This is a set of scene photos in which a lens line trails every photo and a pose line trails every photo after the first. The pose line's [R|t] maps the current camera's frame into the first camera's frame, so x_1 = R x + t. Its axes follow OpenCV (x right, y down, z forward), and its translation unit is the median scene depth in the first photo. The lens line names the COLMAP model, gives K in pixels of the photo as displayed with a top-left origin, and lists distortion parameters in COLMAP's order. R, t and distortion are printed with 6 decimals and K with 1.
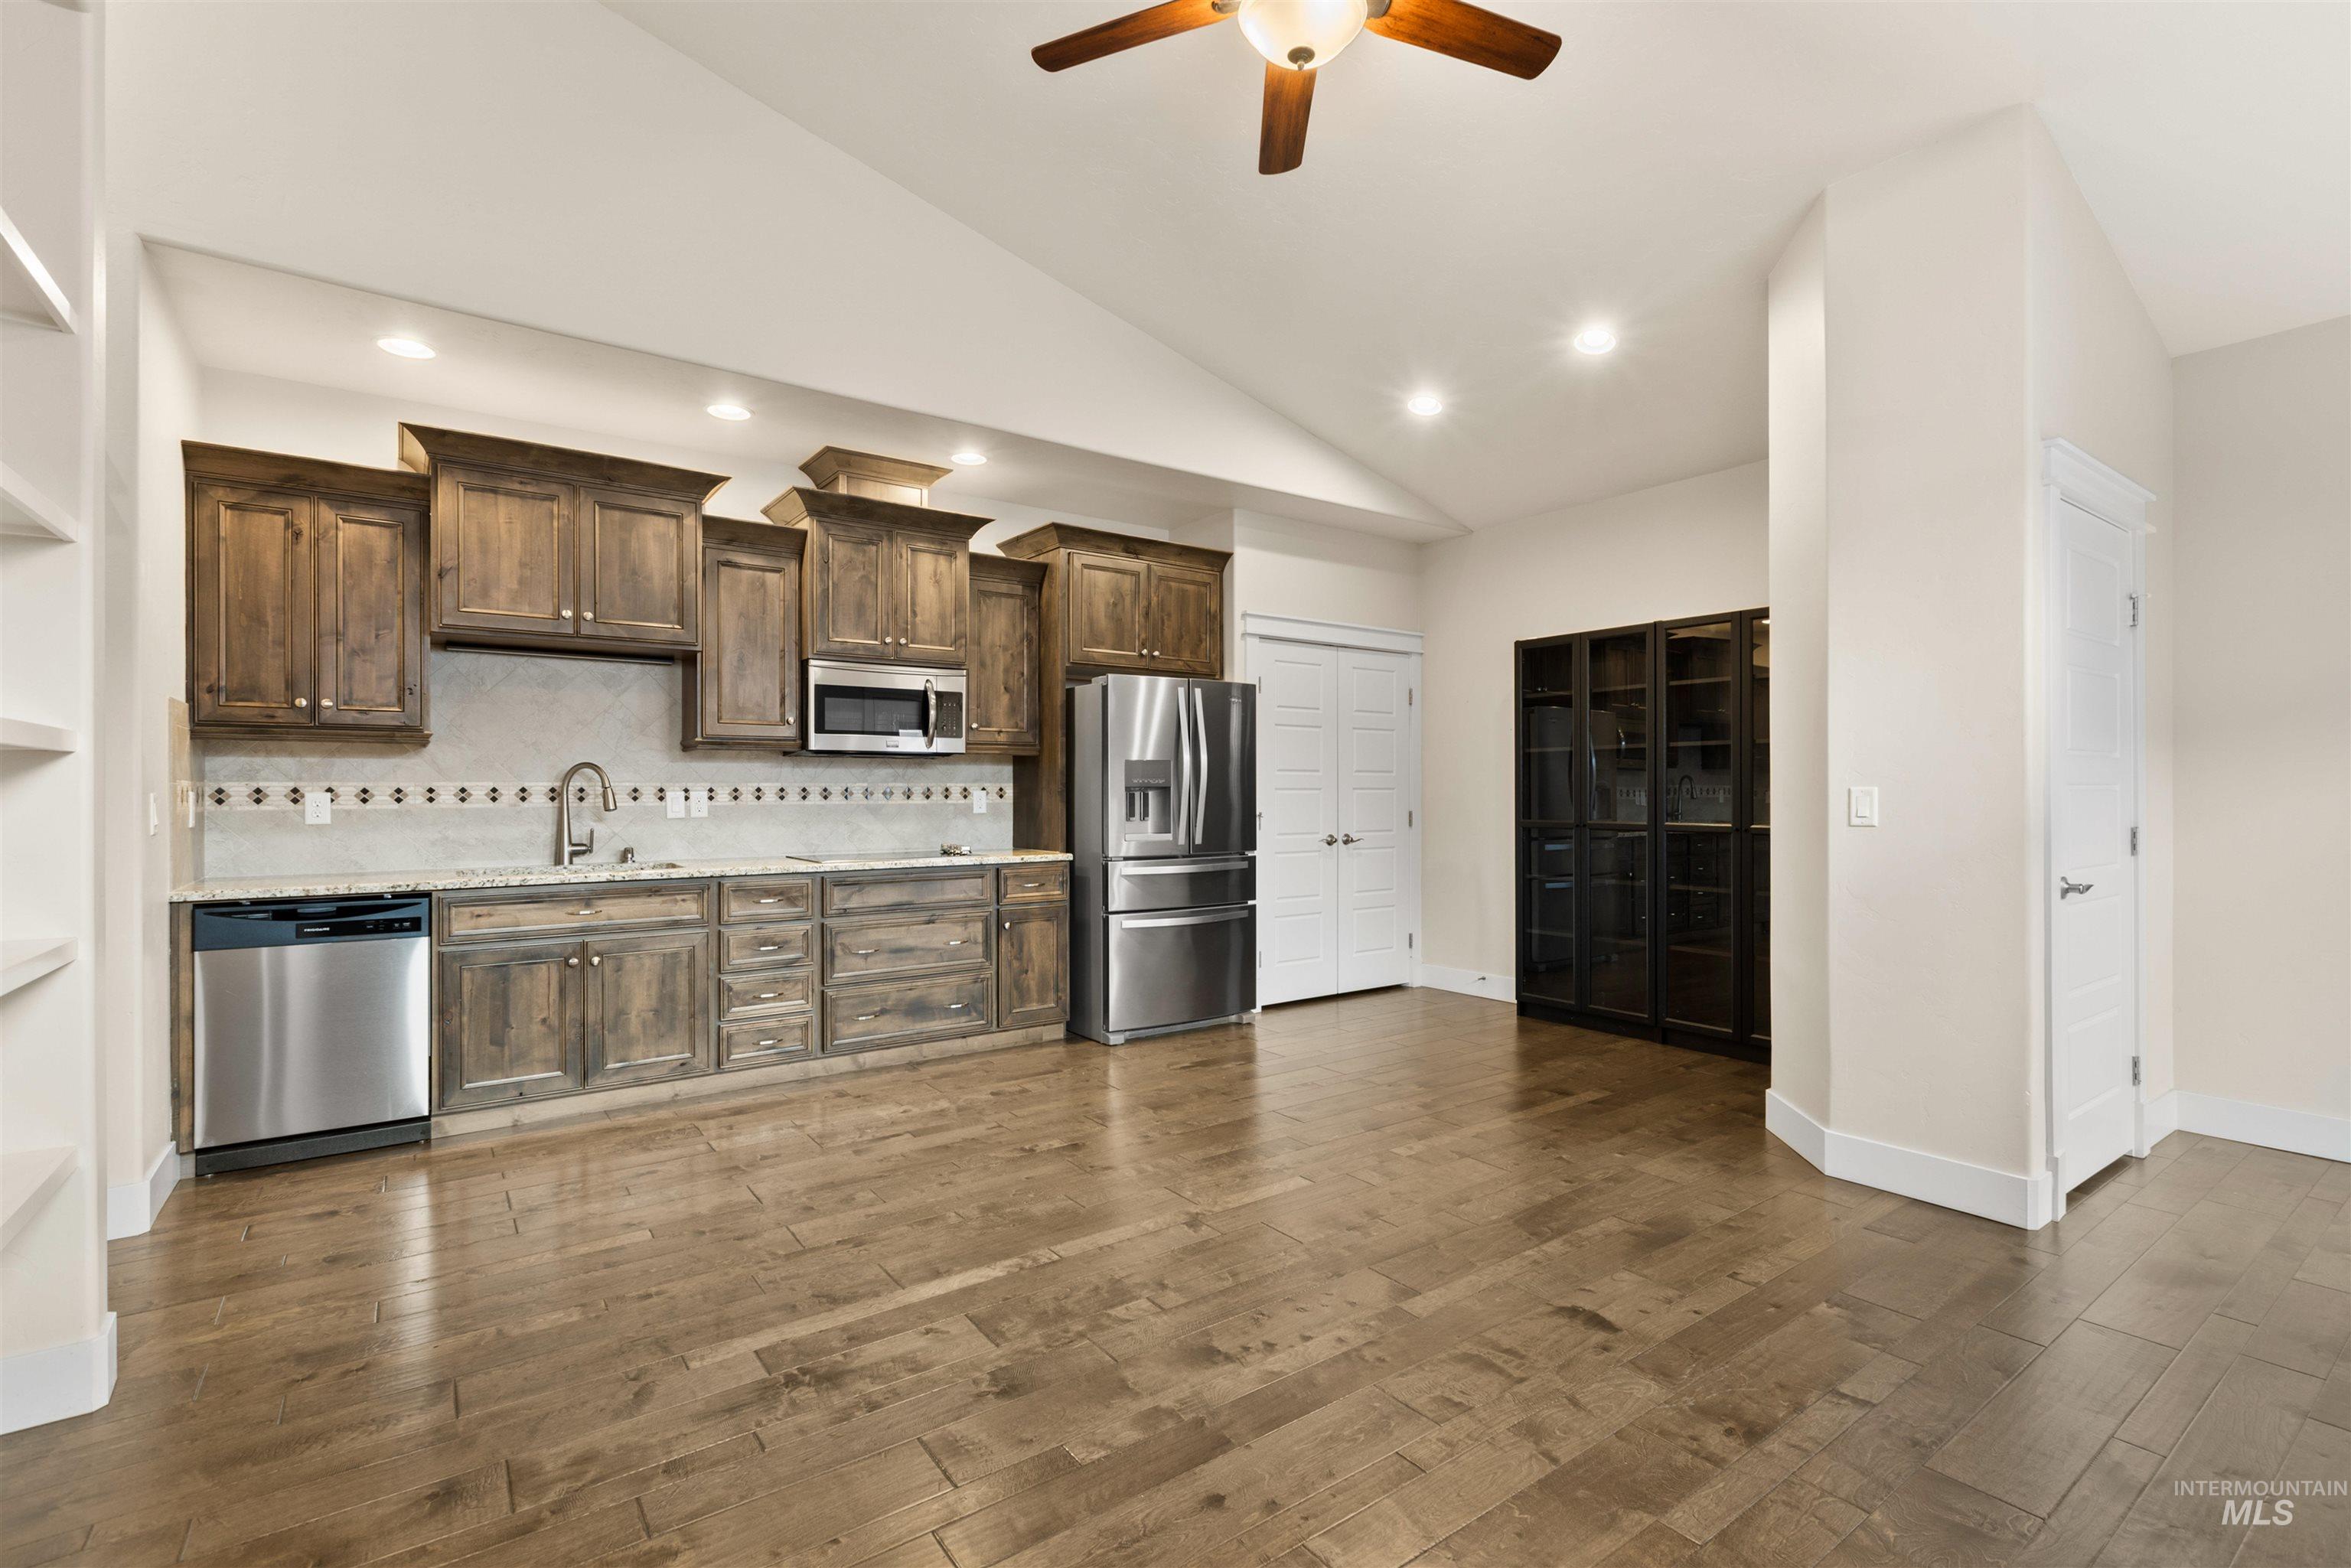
lens RADIAL K [[1076.1, 0, 1187.0], [0, 1076.1, 780.7], [0, 0, 1]] dist [0.000464, 0.000245]
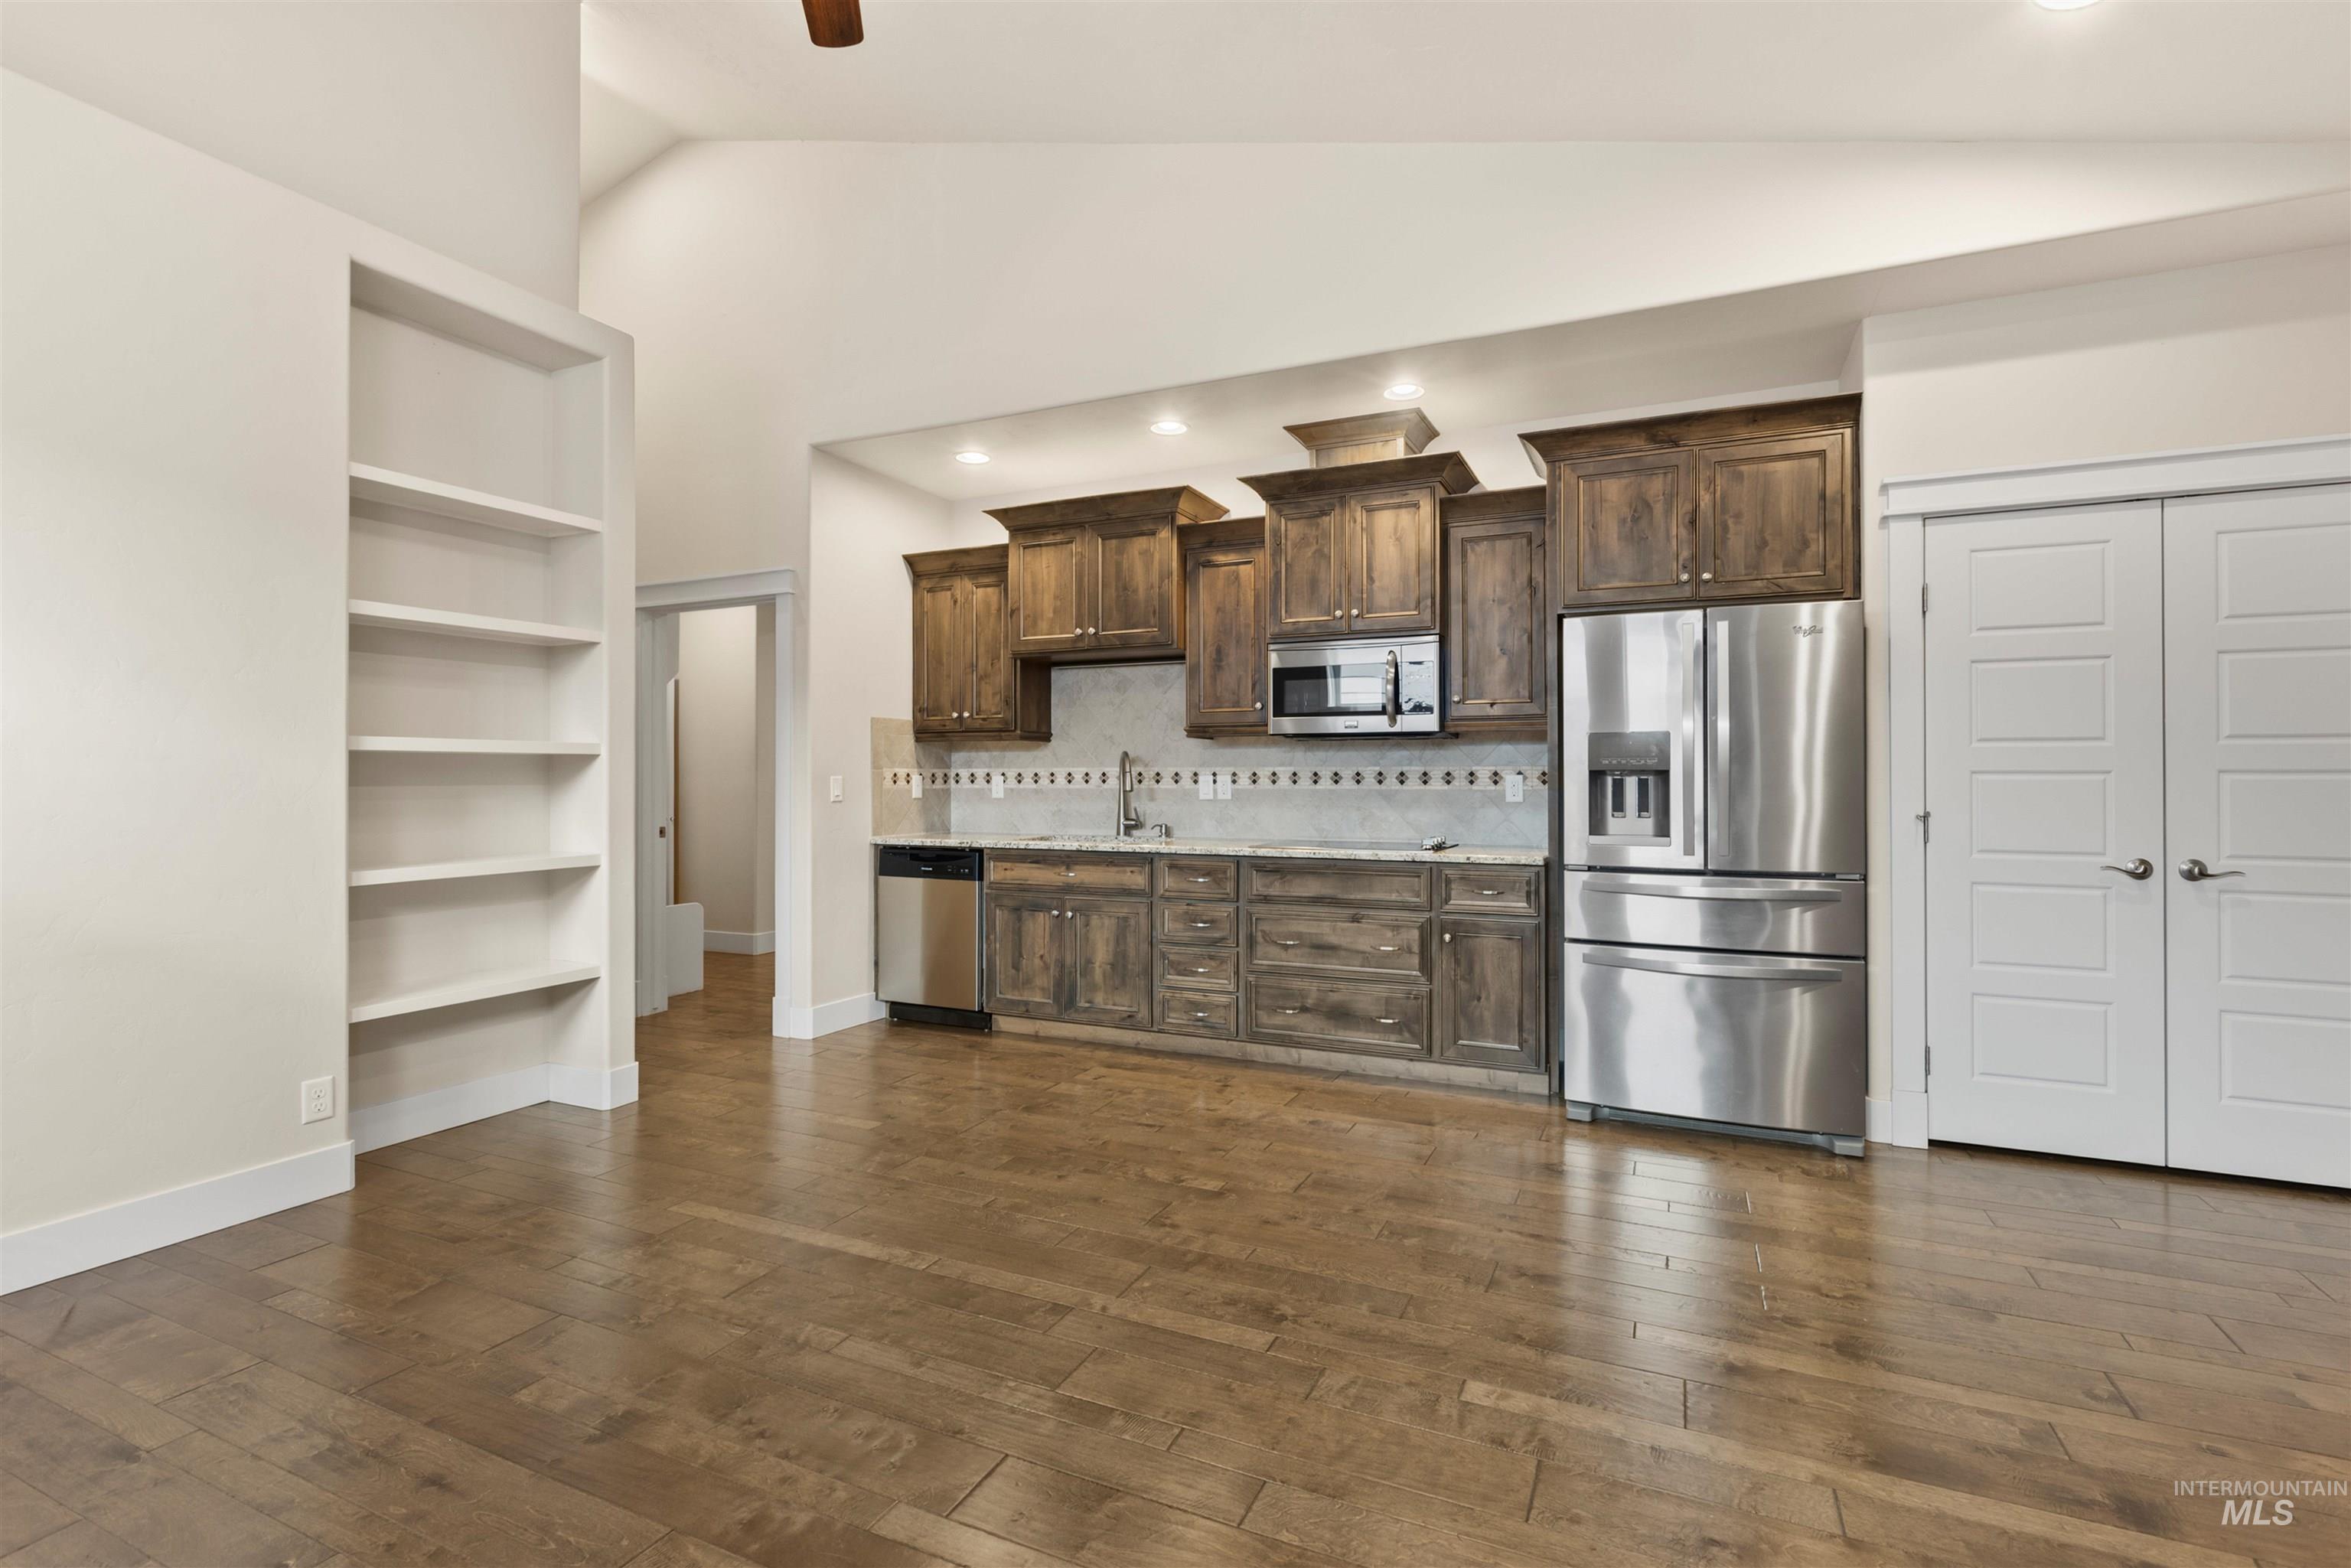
lens RADIAL K [[1079.0, 0, 1182.1], [0, 1079.0, 762.0], [0, 0, 1]] dist [-0.000982, 0.000112]
pose [[0.480269, -0.009335, -0.877071, 0.539270], [0.007860, 0.999949, -0.006339, 0.003107], [0.877086, -0.003849, 0.480318, 0.486453]]
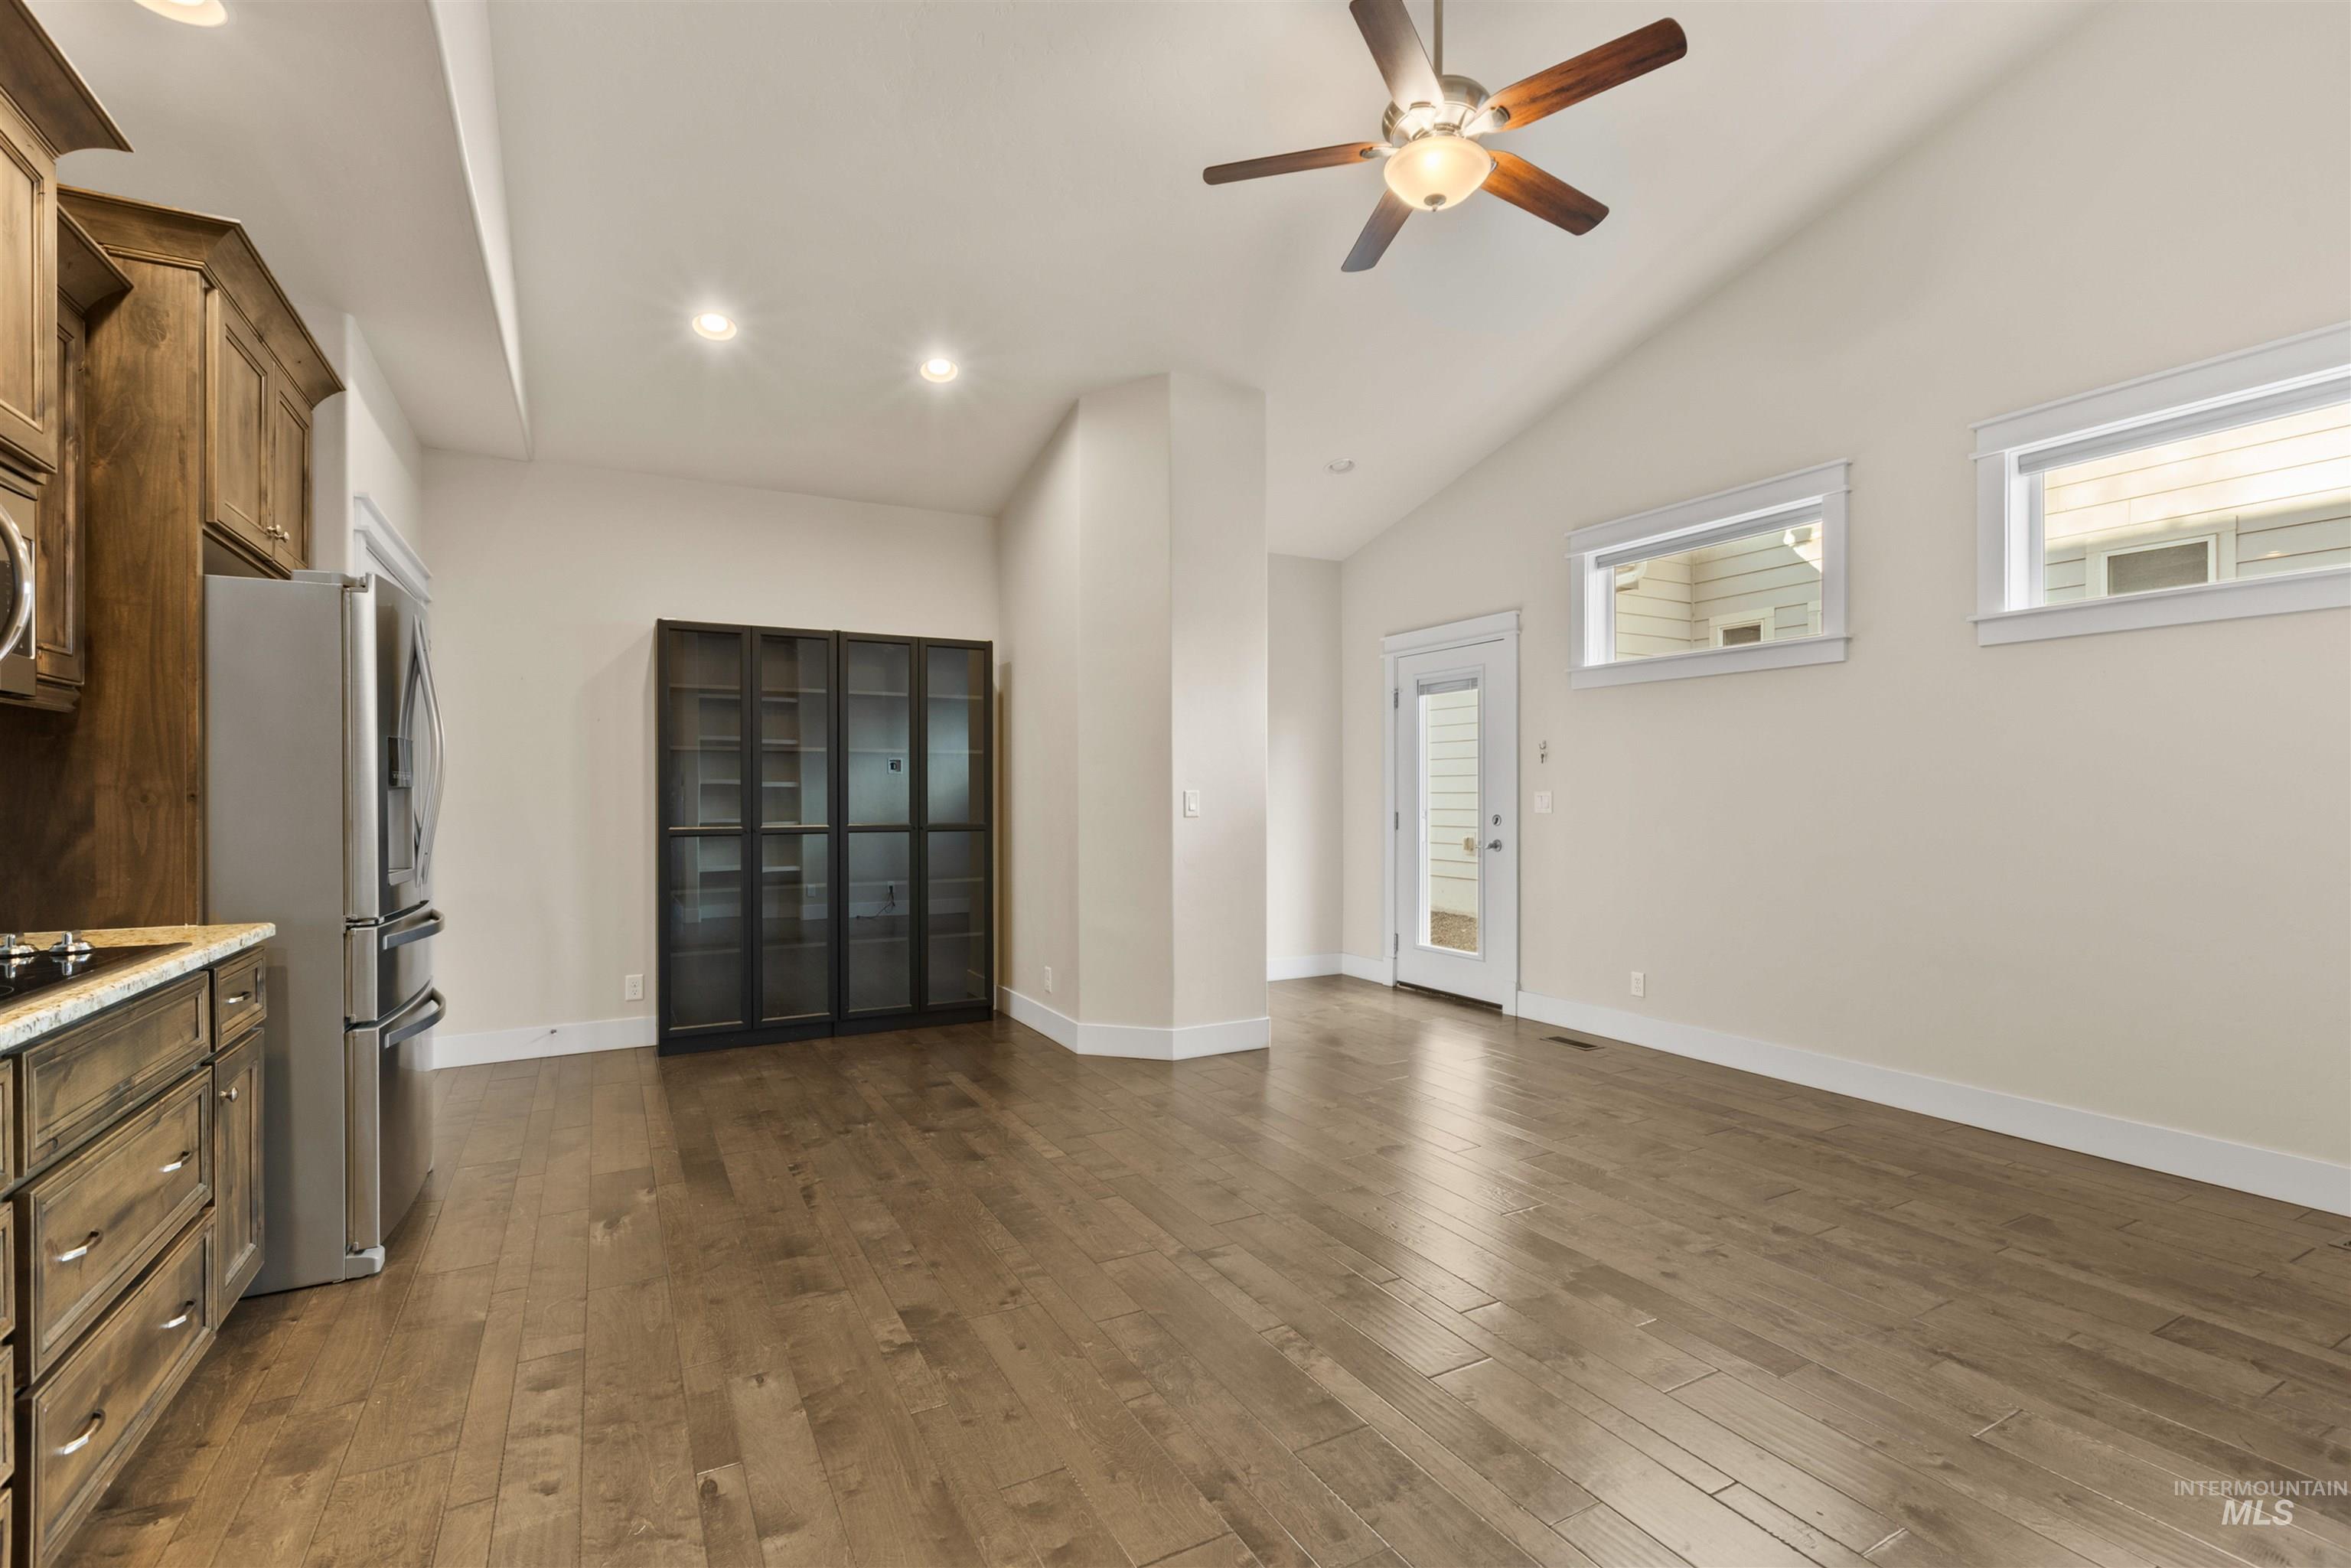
lens RADIAL K [[1059.1, 0, 1205.4], [0, 1059.1, 791.2], [0, 0, 1]] dist [0.000005, 0.000101]
pose [[0.121013, -0.000769, 0.992651, -0.642287], [-0.007609, 0.999970, 0.001702, 0.003276], [-0.992622, -0.007759, 0.121003, 0.628214]]
